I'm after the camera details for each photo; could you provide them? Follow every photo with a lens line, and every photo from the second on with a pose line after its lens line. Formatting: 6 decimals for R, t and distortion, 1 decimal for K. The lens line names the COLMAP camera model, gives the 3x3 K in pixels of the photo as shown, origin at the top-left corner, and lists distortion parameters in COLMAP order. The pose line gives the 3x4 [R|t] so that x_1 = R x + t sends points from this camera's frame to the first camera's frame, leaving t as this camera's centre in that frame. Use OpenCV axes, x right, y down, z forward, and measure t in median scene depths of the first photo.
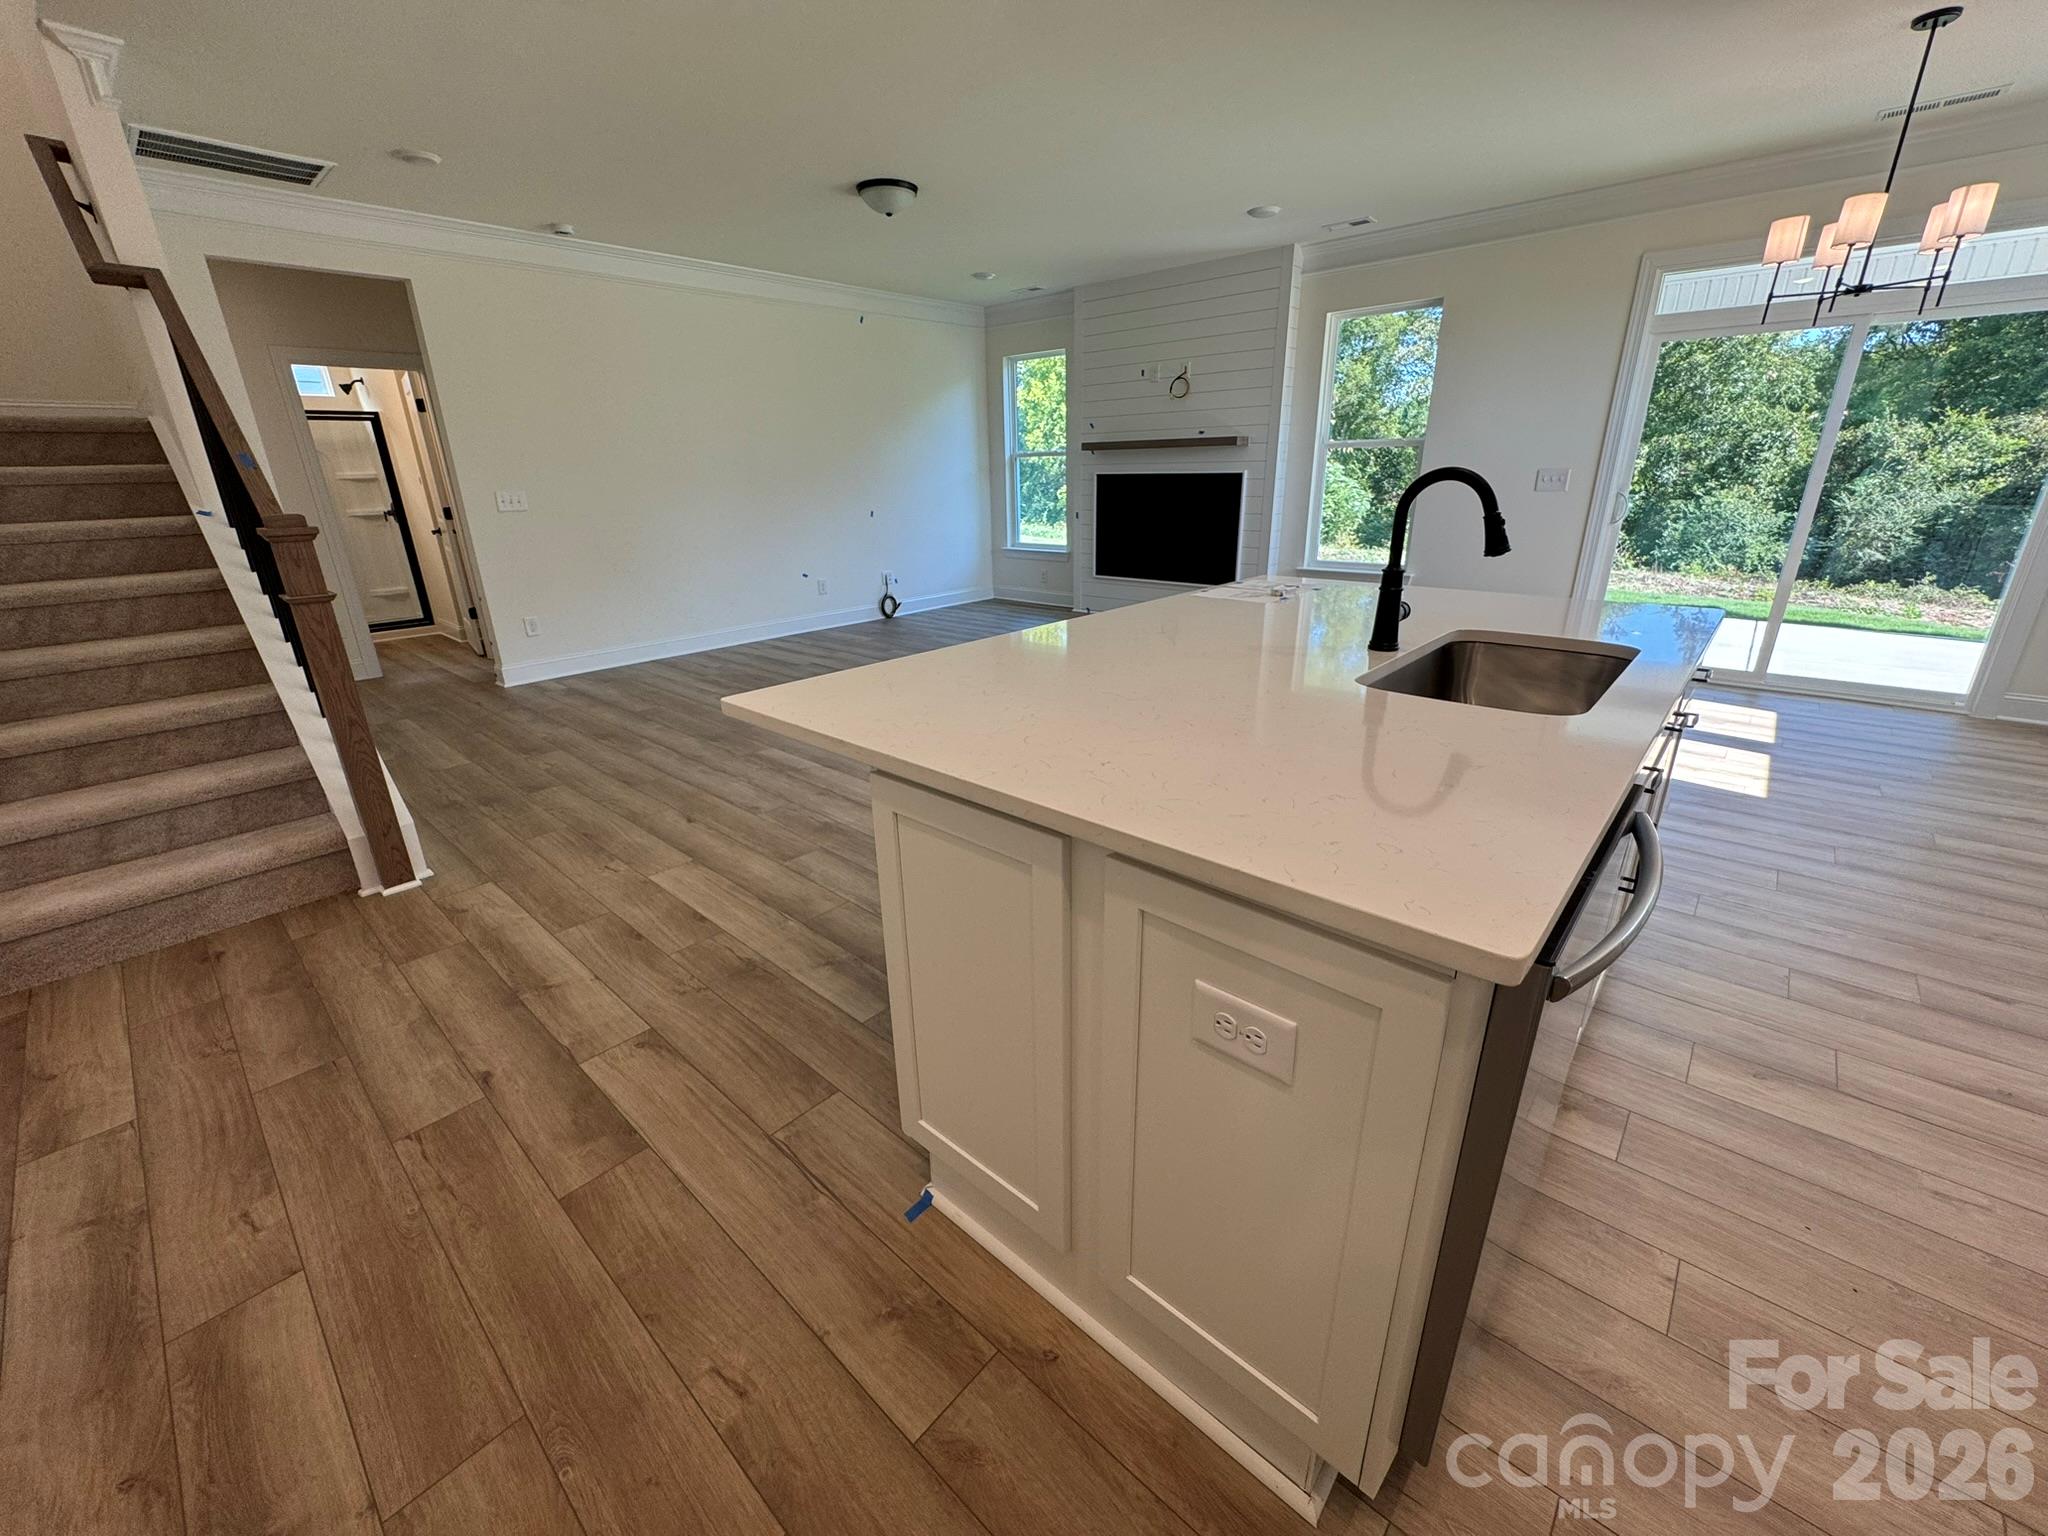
lens RADIAL K [[816.2, 0, 1043.9], [0, 816.2, 754.6], [0, 0, 1]] dist [-0.000177, 0.000000]
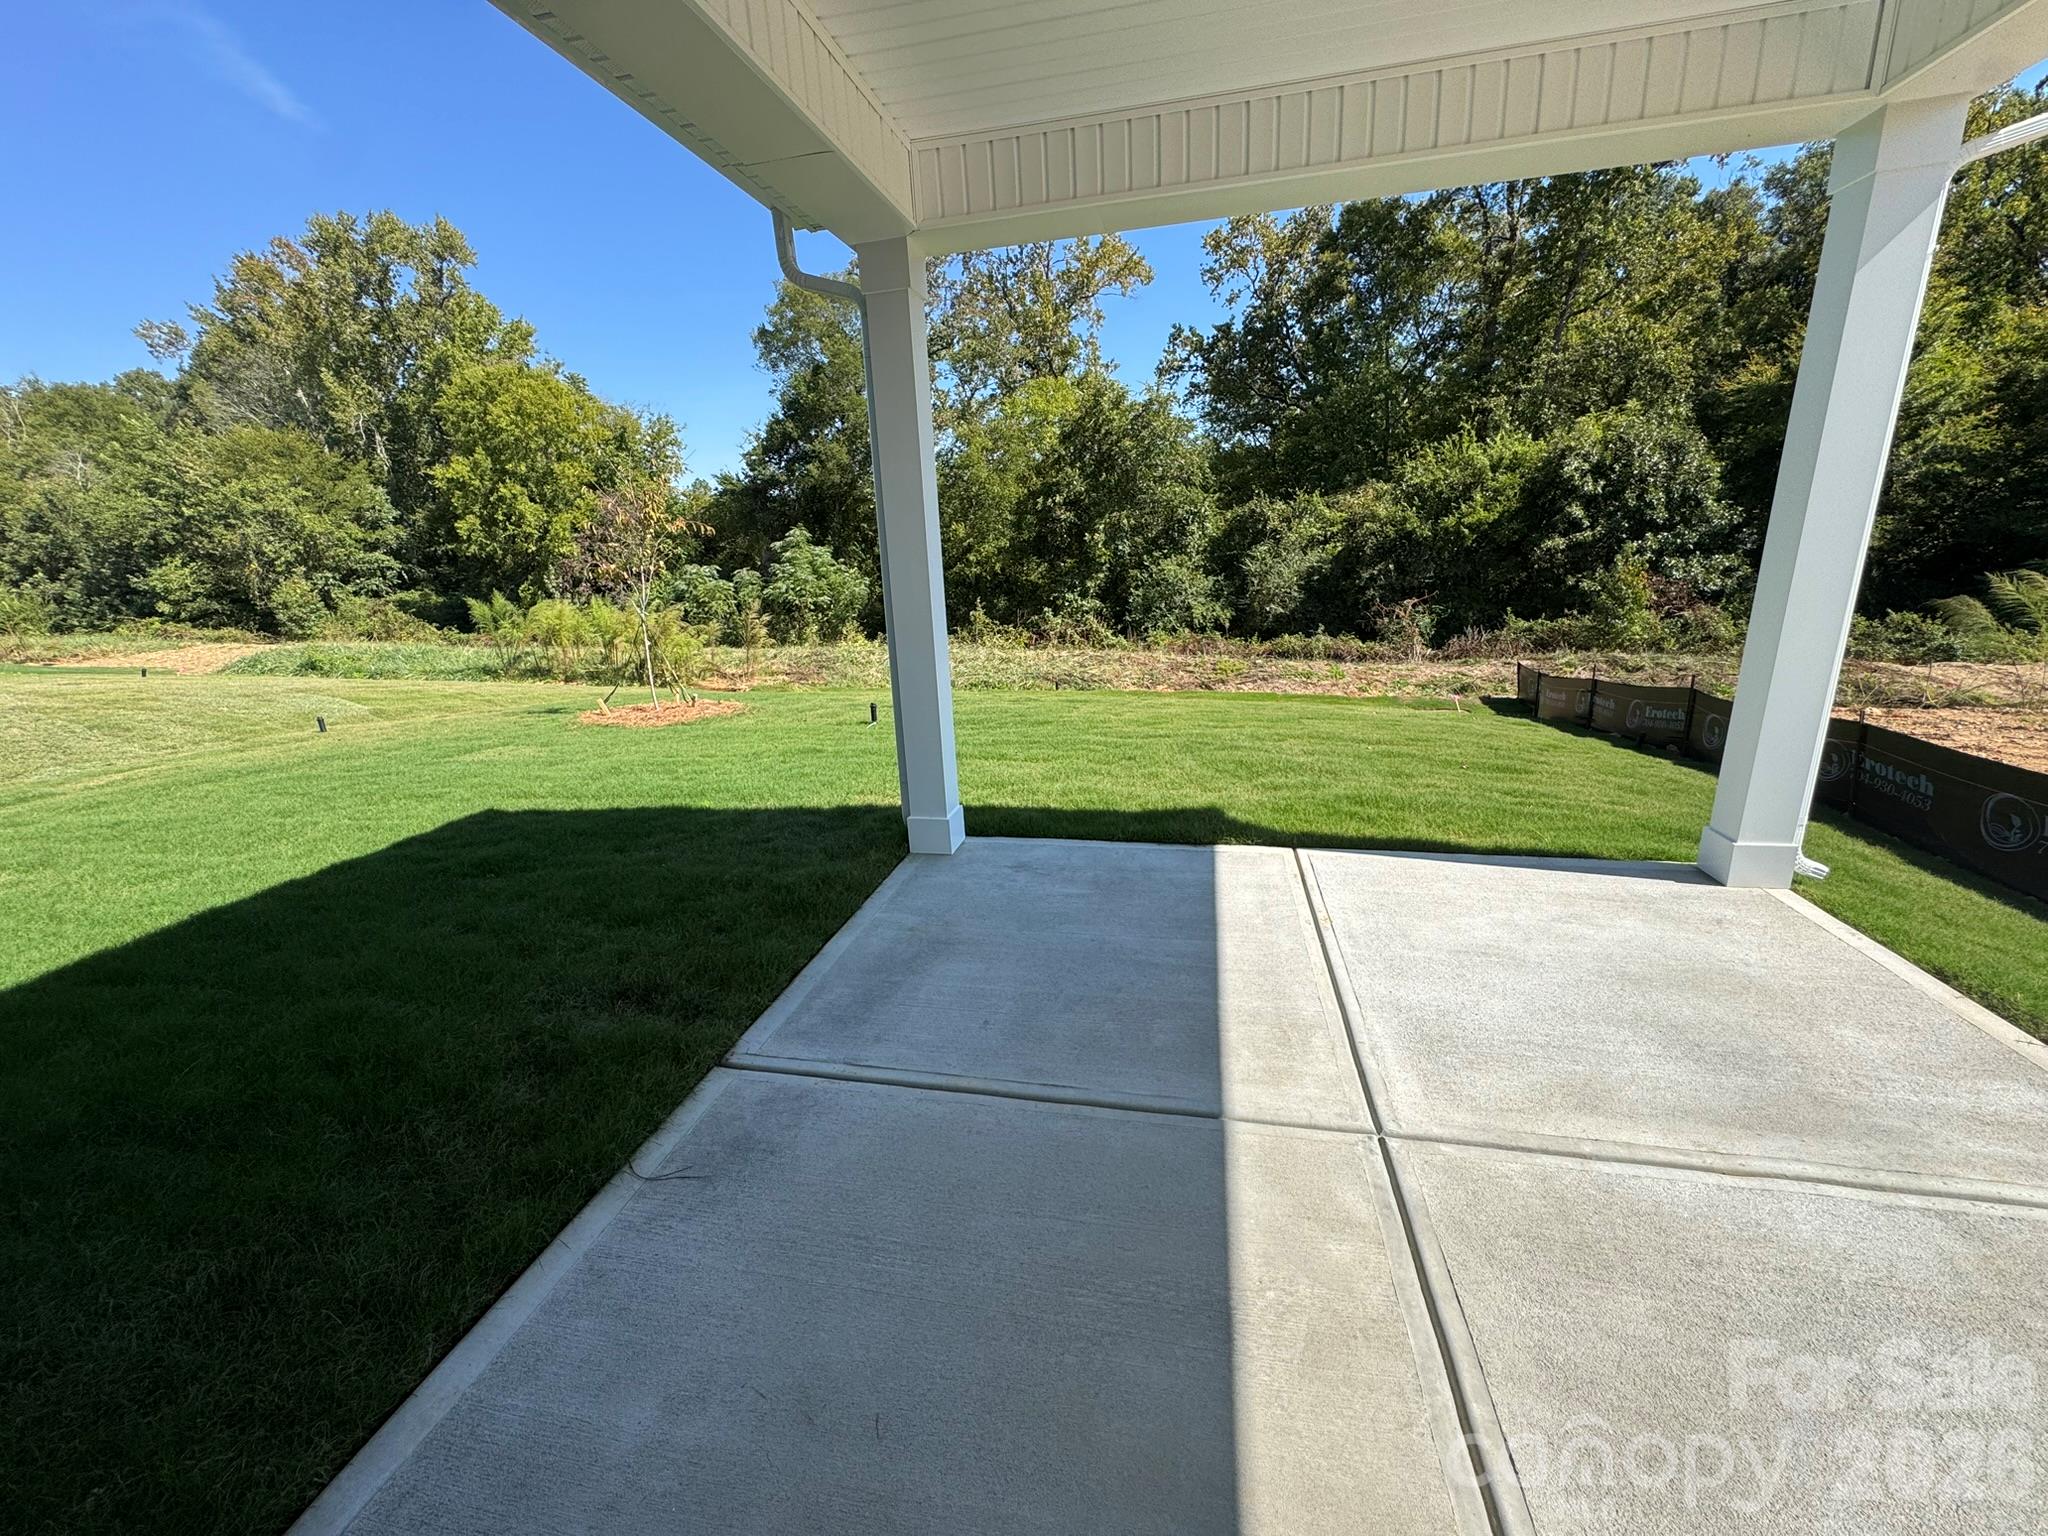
lens RADIAL K [[816.2, 0, 1015.1], [0, 816.2, 772.0], [0, 0, 1]] dist [-0.000177, 0.000000]
pose [[0.878053, -0.153947, 0.453126, 0.099856], [0.185999, 0.982186, -0.026732, -0.047323], [-0.440939, 0.107753, 0.891045, 0.126818]]
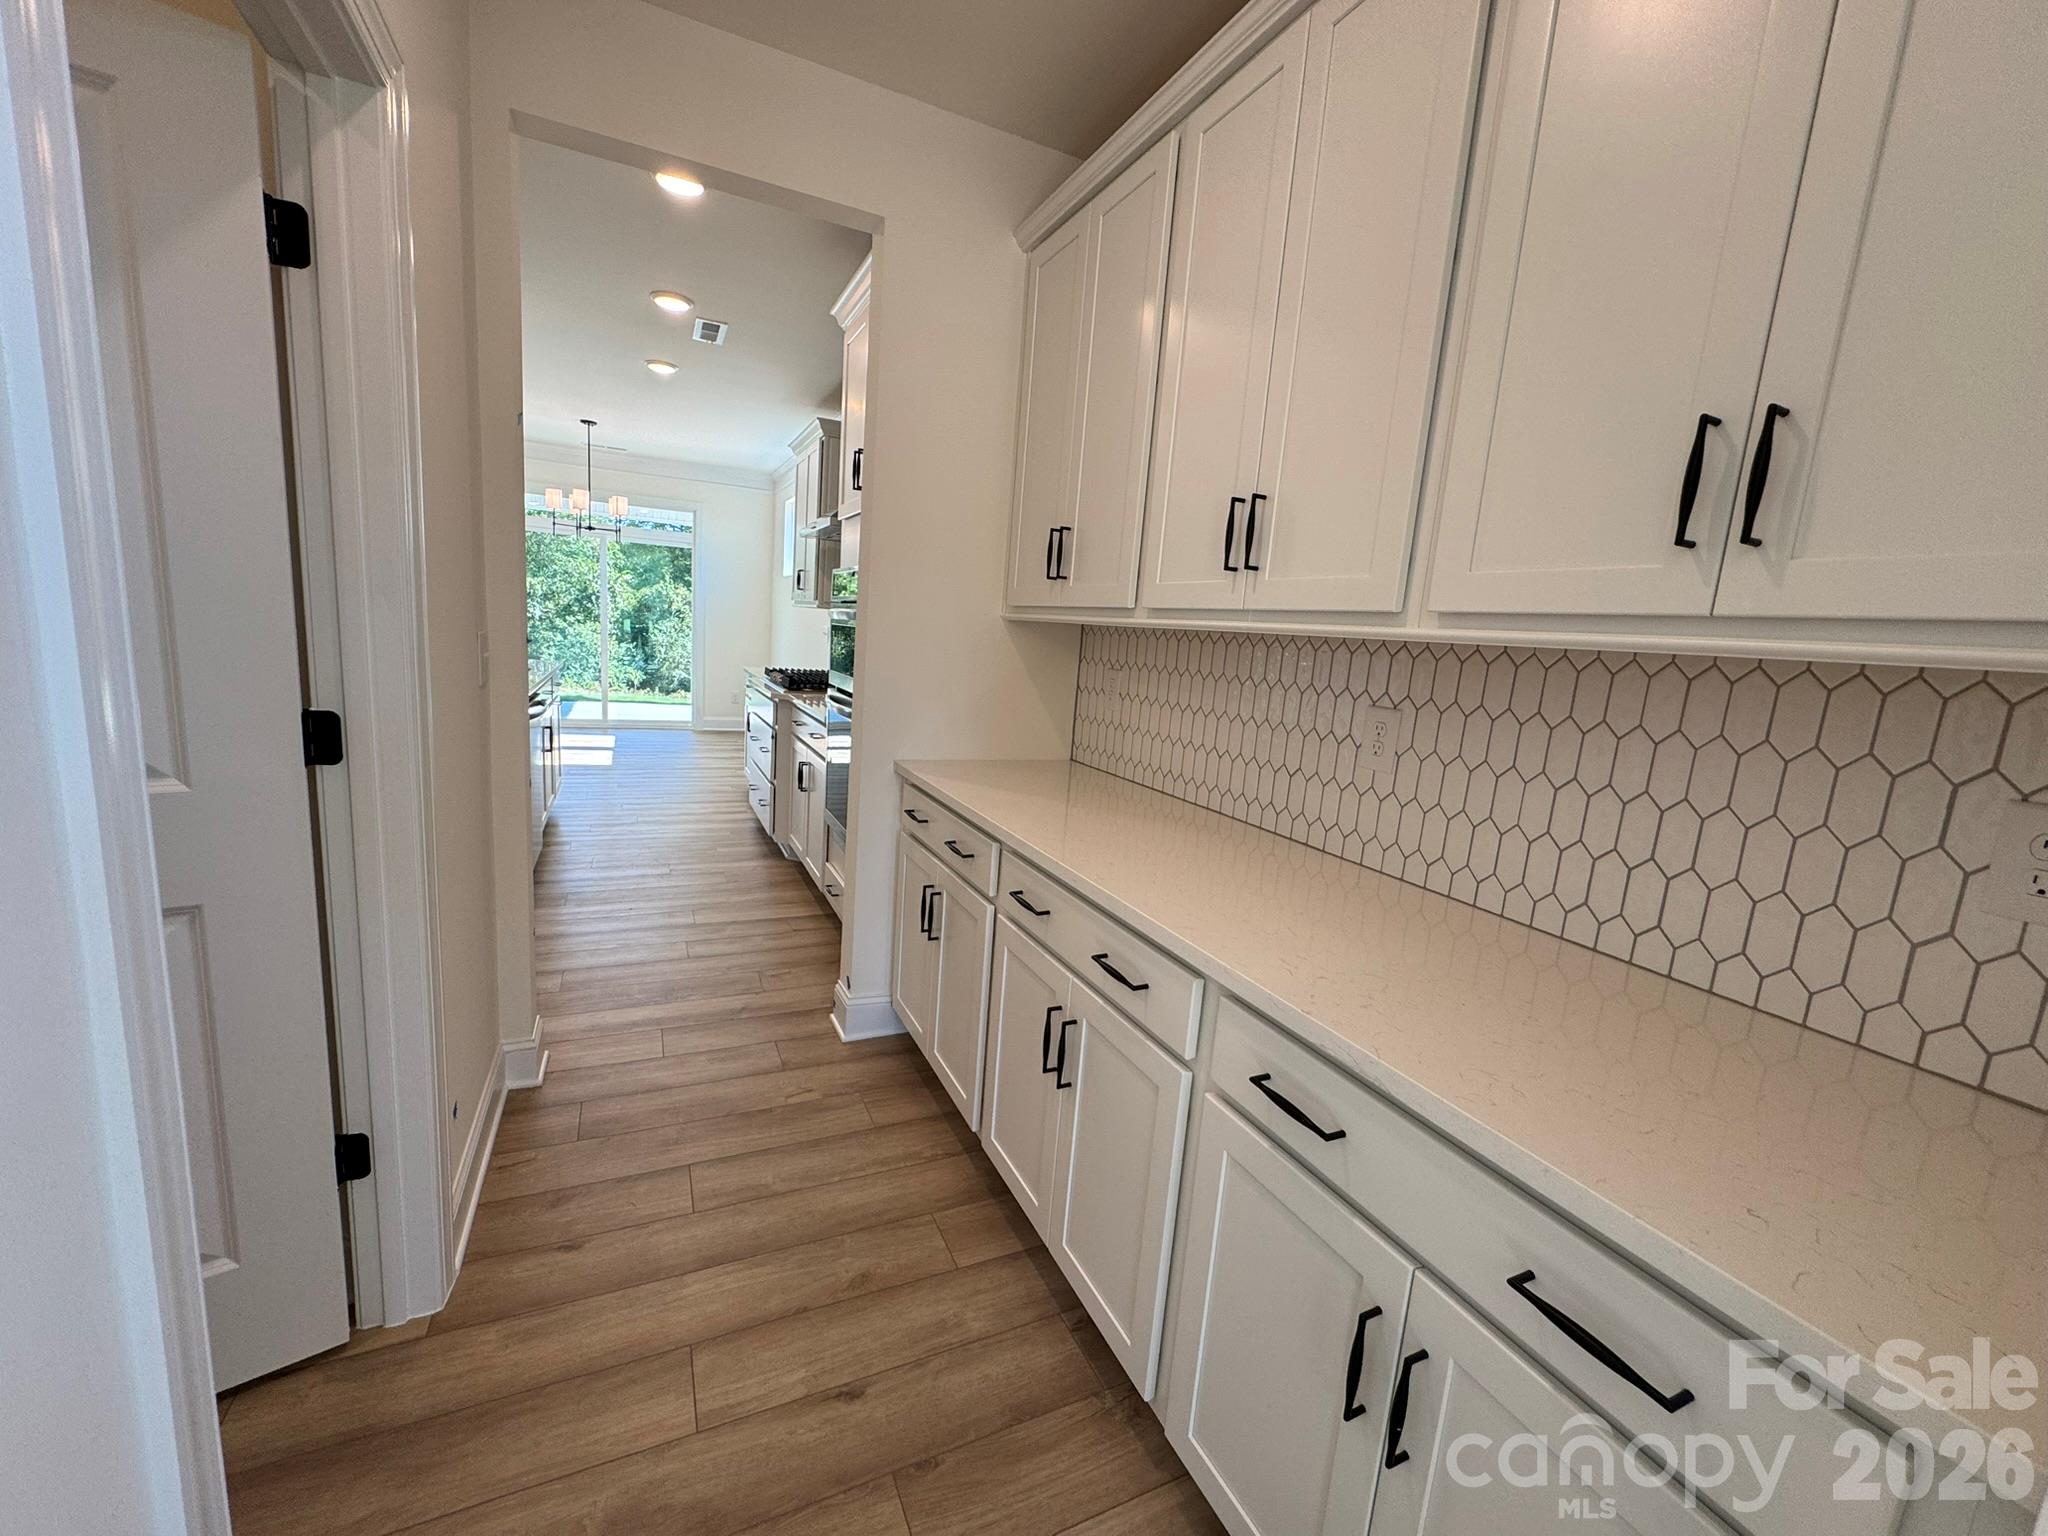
lens RADIAL K [[816.2, 0, 1028.8], [0, 816.2, 767.9], [0, 0, 1]] dist [-0.000177, 0.000000]
pose [[0.394309, -0.110446, 0.912317, -0.082011], [0.229389, 0.973156, 0.018667, 0.031983], [-0.889888, 0.201915, 0.409059, -0.107410]]
